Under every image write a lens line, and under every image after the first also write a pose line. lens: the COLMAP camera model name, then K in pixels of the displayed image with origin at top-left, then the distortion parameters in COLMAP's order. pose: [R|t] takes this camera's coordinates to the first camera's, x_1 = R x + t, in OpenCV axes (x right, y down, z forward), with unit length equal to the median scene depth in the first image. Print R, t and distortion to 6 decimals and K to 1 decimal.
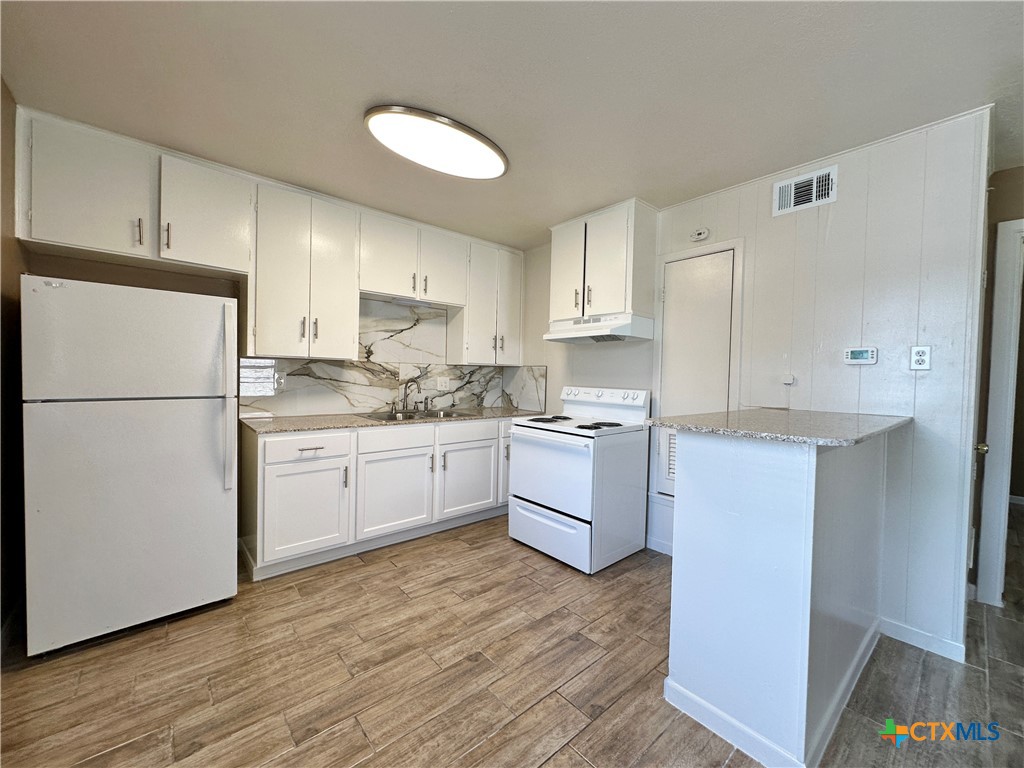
lens RADIAL K [[403.8, 0, 520.7], [0, 403.8, 382.5], [0, 0, 1]] dist [-0.007707, 0.002414]
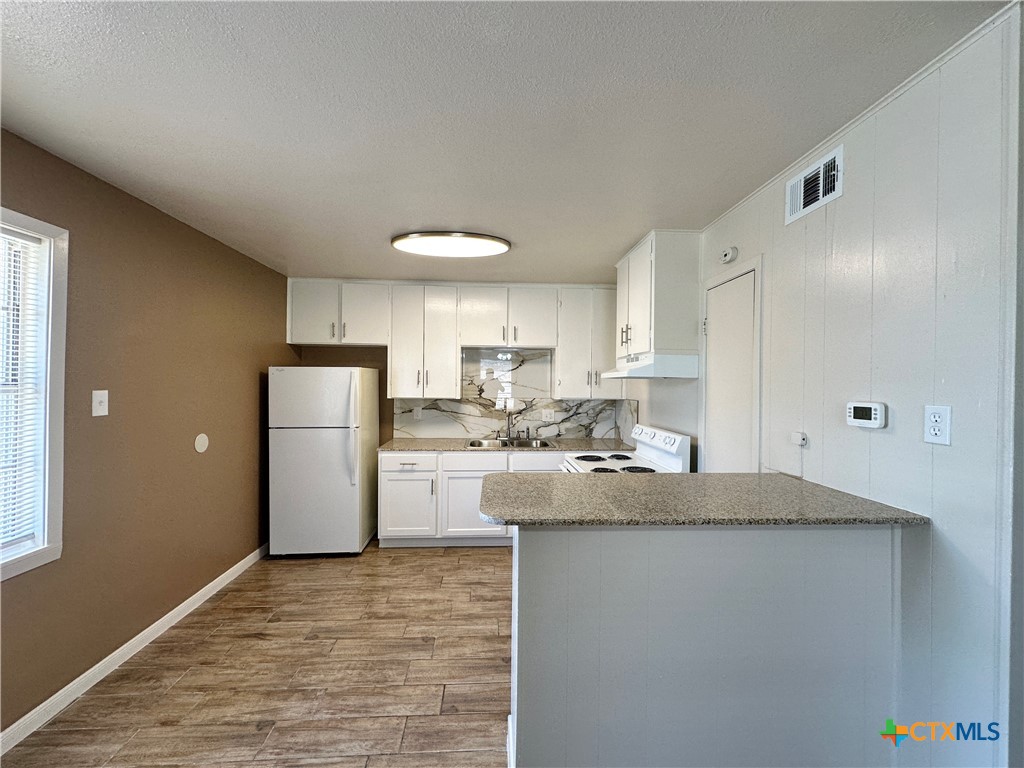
lens RADIAL K [[403.8, 0, 520.2], [0, 403.8, 384.4], [0, 0, 1]] dist [-0.007707, 0.002414]
pose [[0.796439, -0.012463, -0.604591, 0.707027], [-0.005206, 0.999609, -0.027464, -0.086191], [0.604697, 0.025021, 0.796063, 0.088761]]
